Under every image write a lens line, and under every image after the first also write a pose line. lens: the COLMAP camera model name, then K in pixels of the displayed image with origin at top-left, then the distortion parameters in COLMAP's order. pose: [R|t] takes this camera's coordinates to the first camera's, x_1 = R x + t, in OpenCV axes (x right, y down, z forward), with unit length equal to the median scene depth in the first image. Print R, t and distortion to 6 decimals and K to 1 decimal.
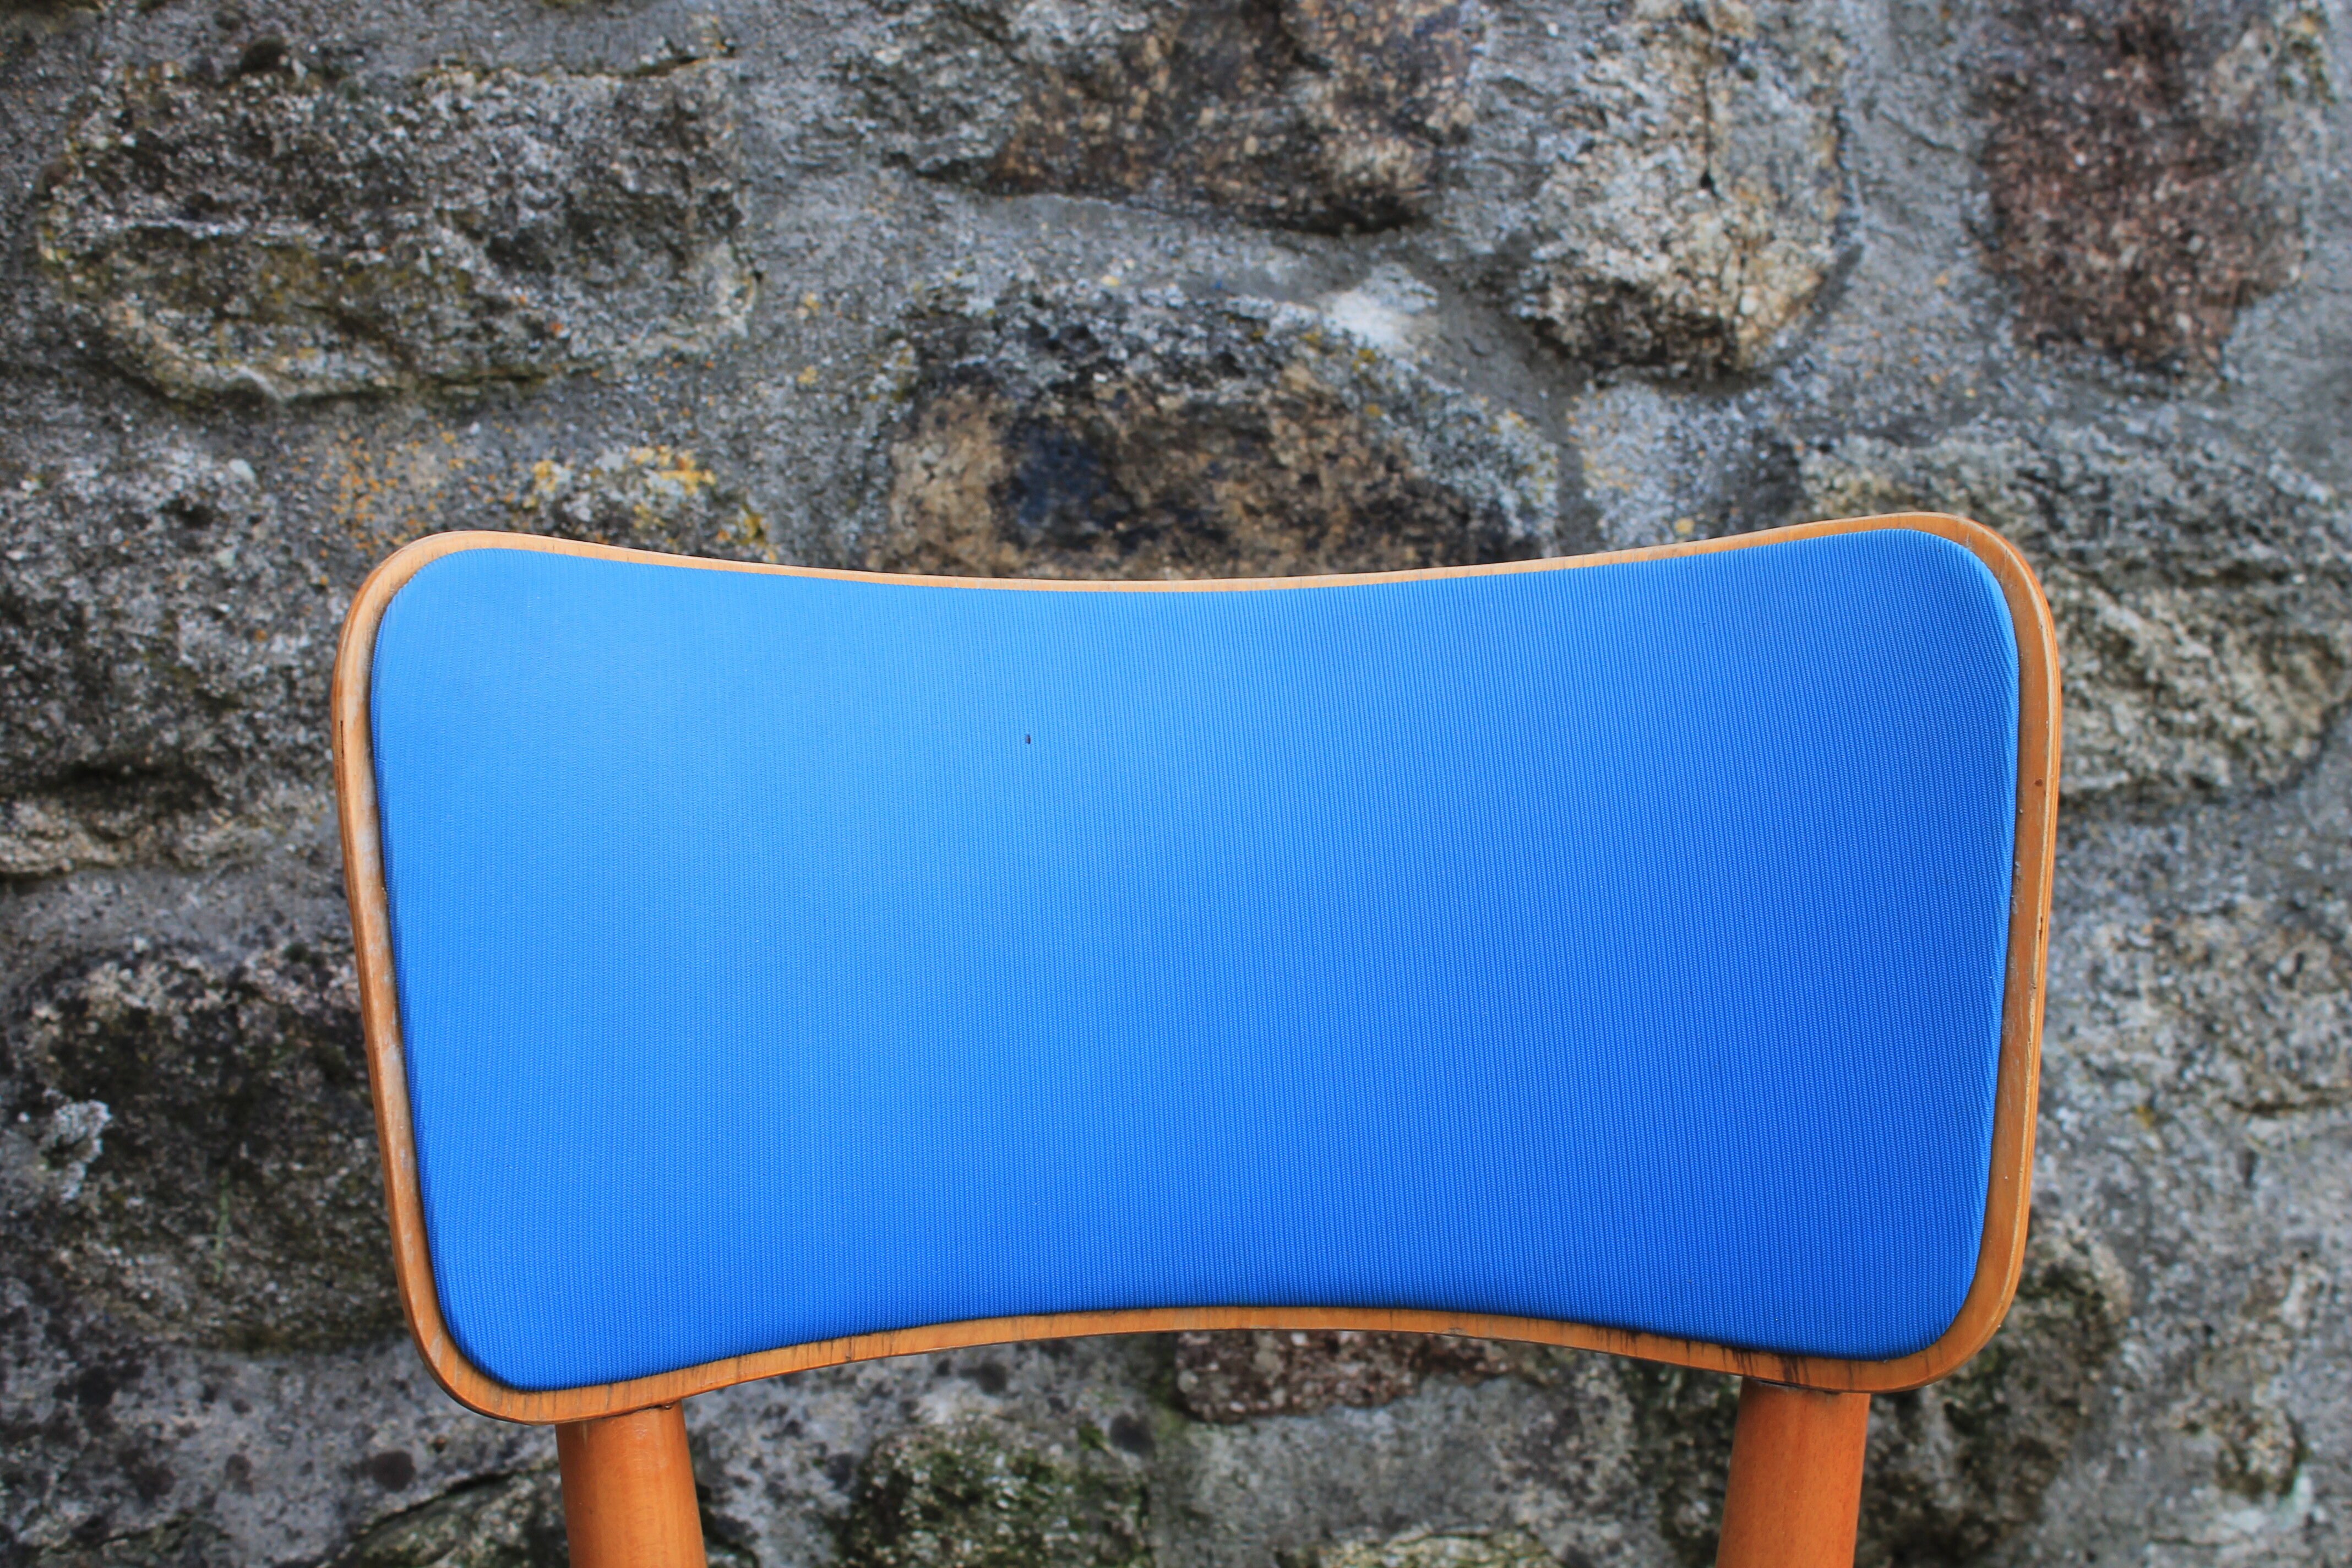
lens RADIAL K [[2952.8, 0, 1191.6], [0, 2952.8, 764.9], [0, 0, 1]] dist [-0.053791, 0.000000]
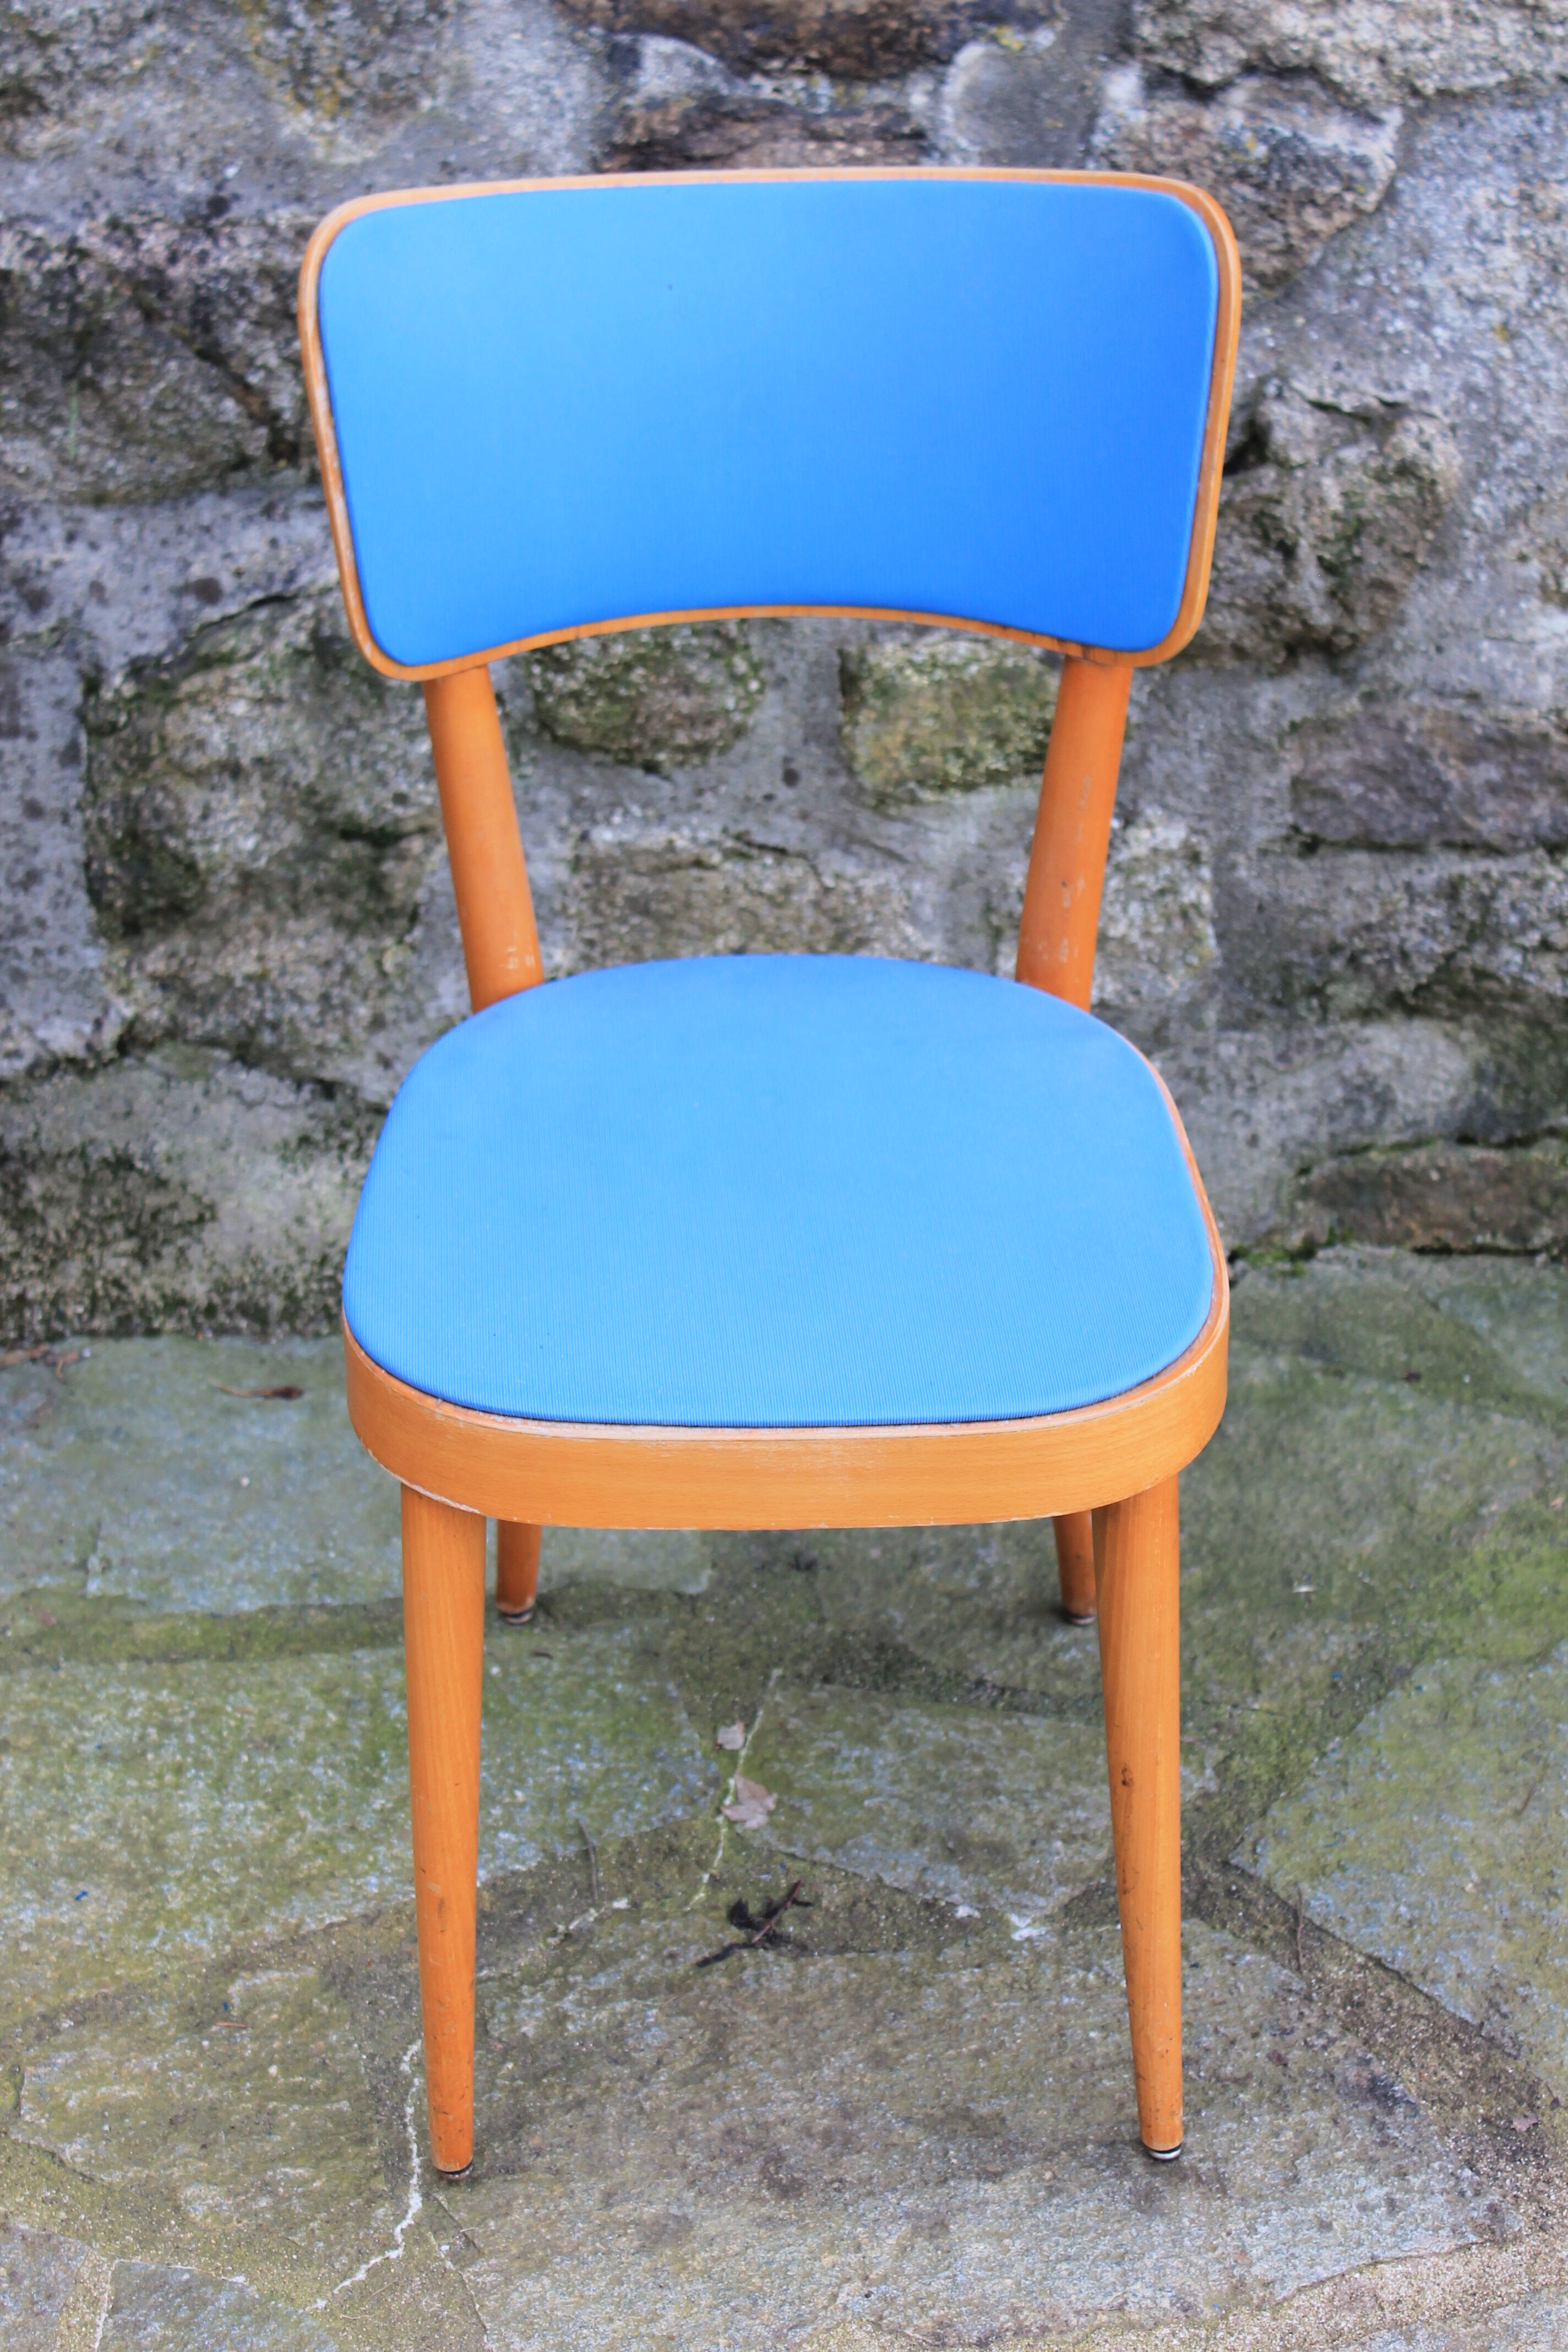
lens RADIAL K [[4390.5, 0, 728.0], [0, 4390.5, 1085.8], [0, 0, 1]] dist [0.031997, 0.000000]
pose [[0.999590, 0.009985, -0.026831, 0.034853], [0.002730, 0.899683, 0.436534, -0.461105], [0.028499, -0.436429, 0.899287, -0.981995]]
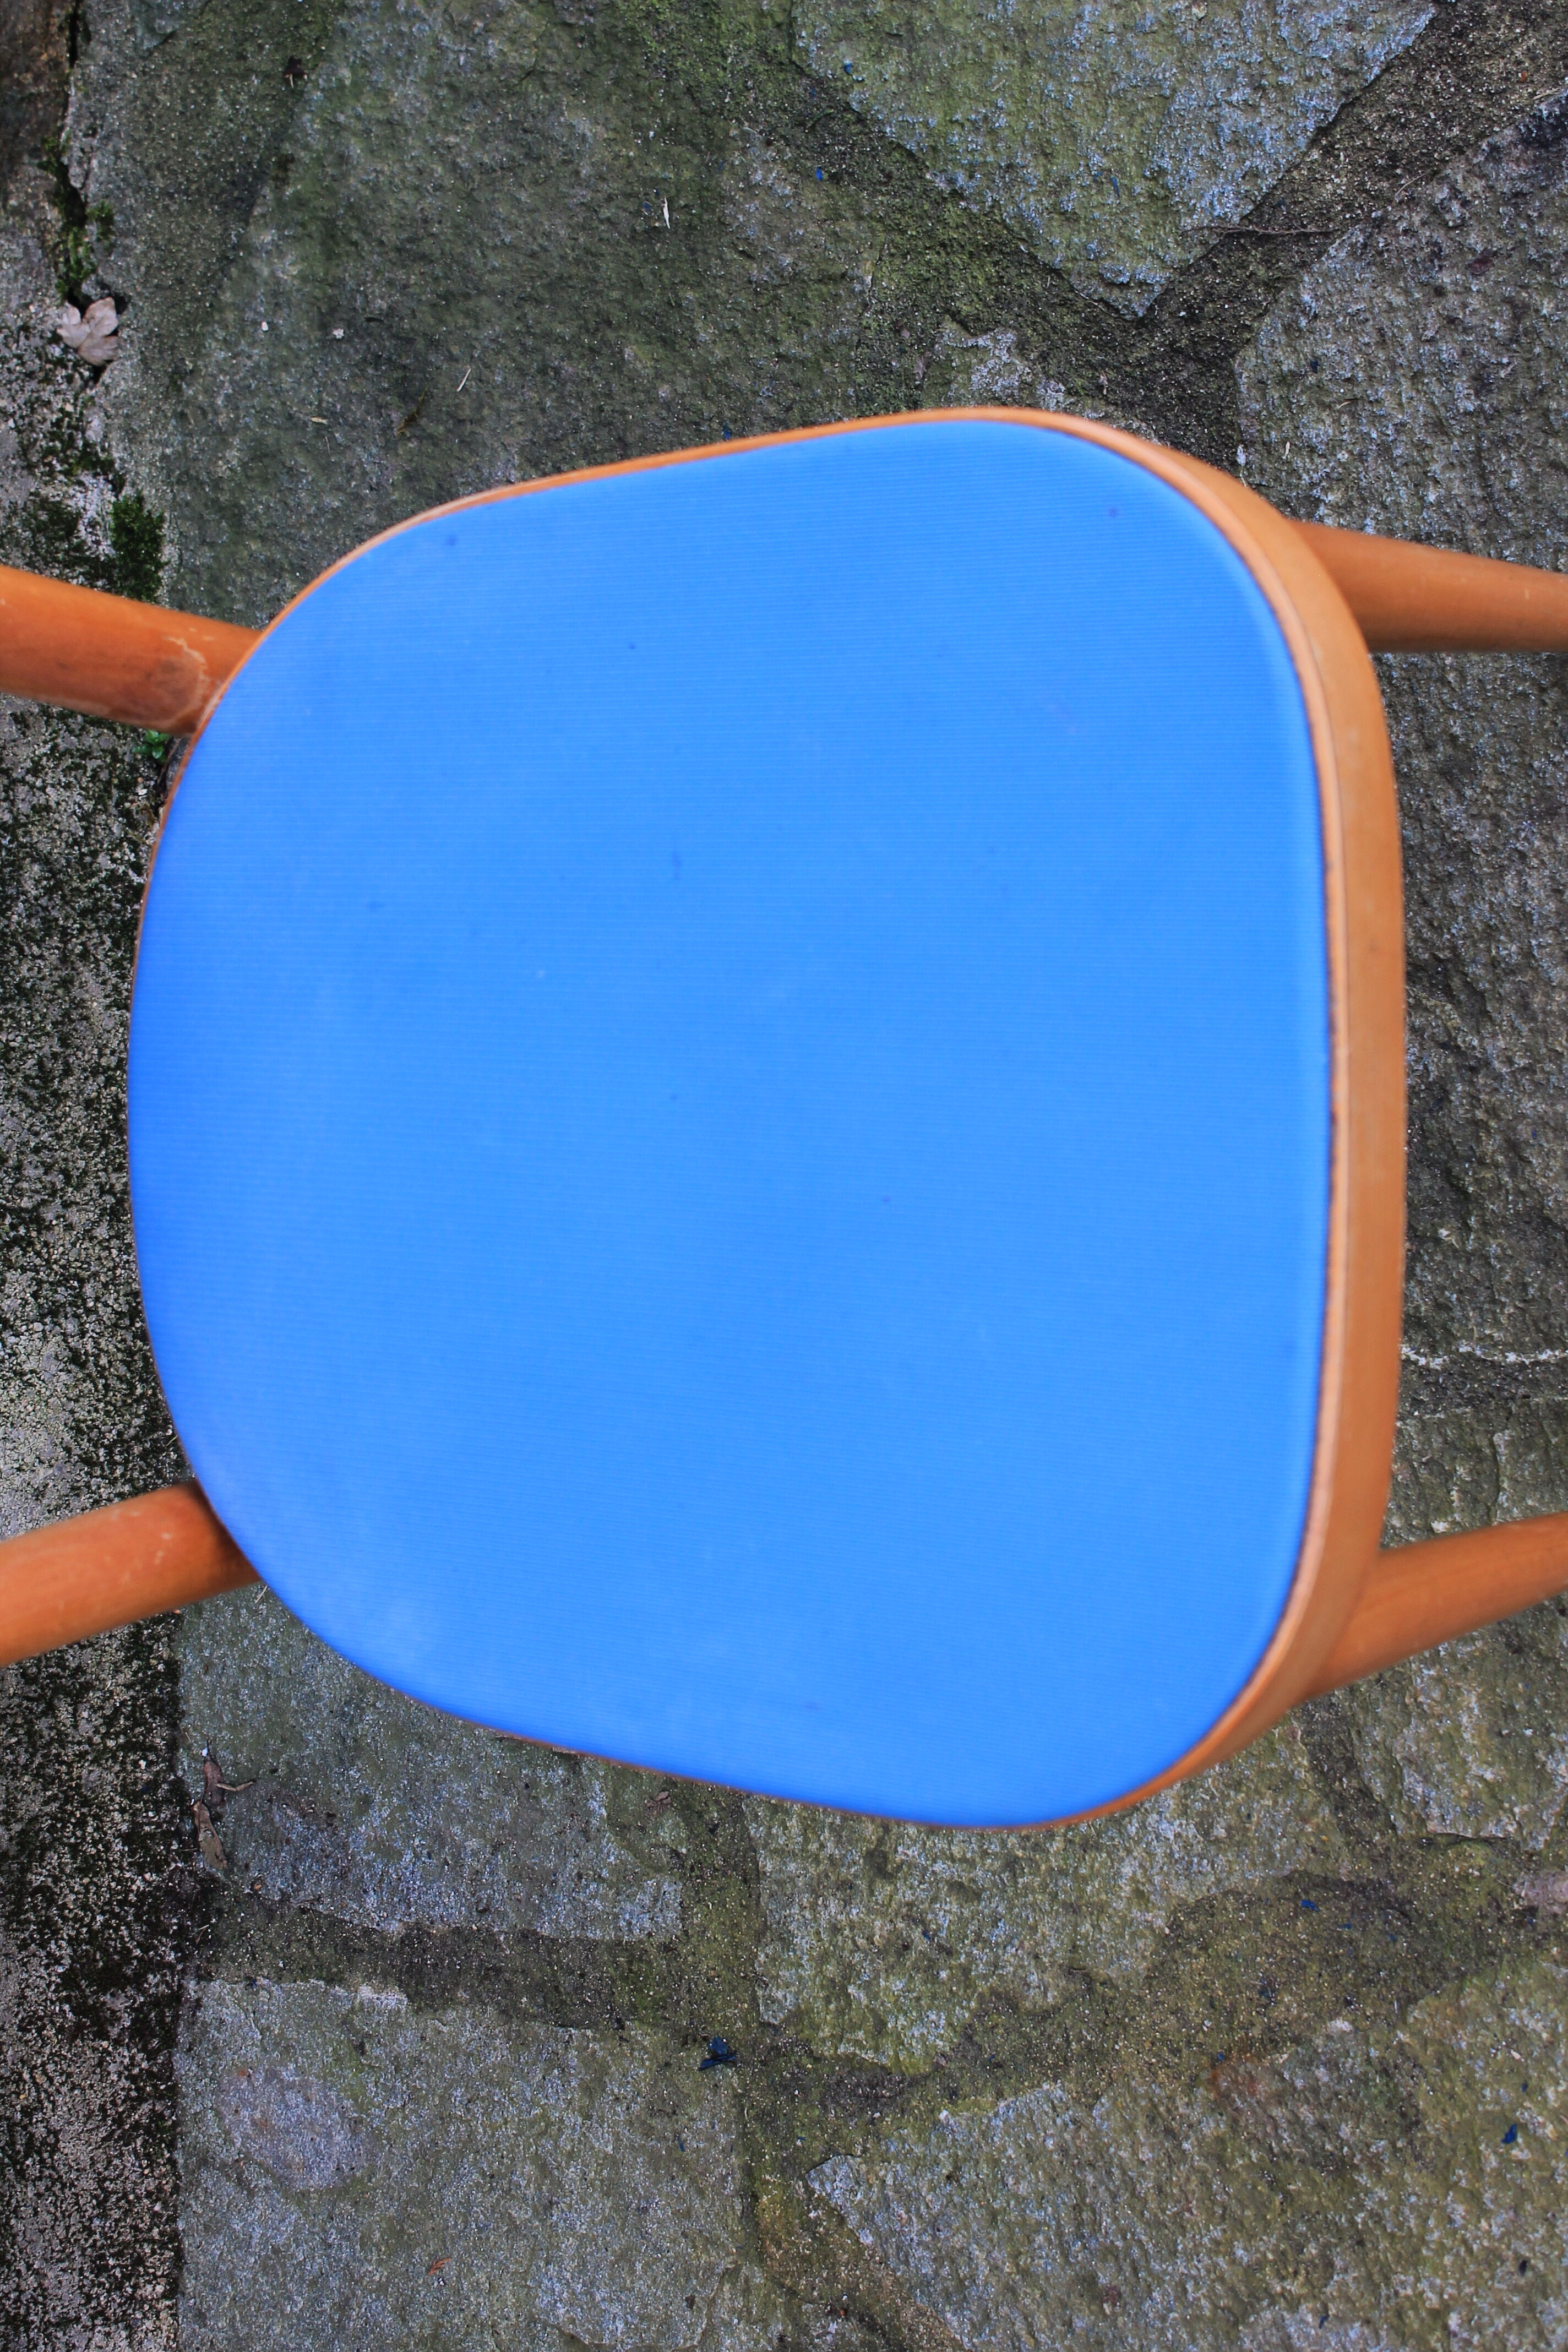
lens RADIAL K [[3339.4, 0, 784.1], [0, 3339.4, 1146.3], [0, 0, 1]] dist [-0.026898, 0.000000]
pose [[0.045295, -0.997540, -0.053509, -0.020669], [0.569586, -0.018215, 0.821730, -0.338220], [-0.820683, -0.067699, 0.567359, -0.000542]]
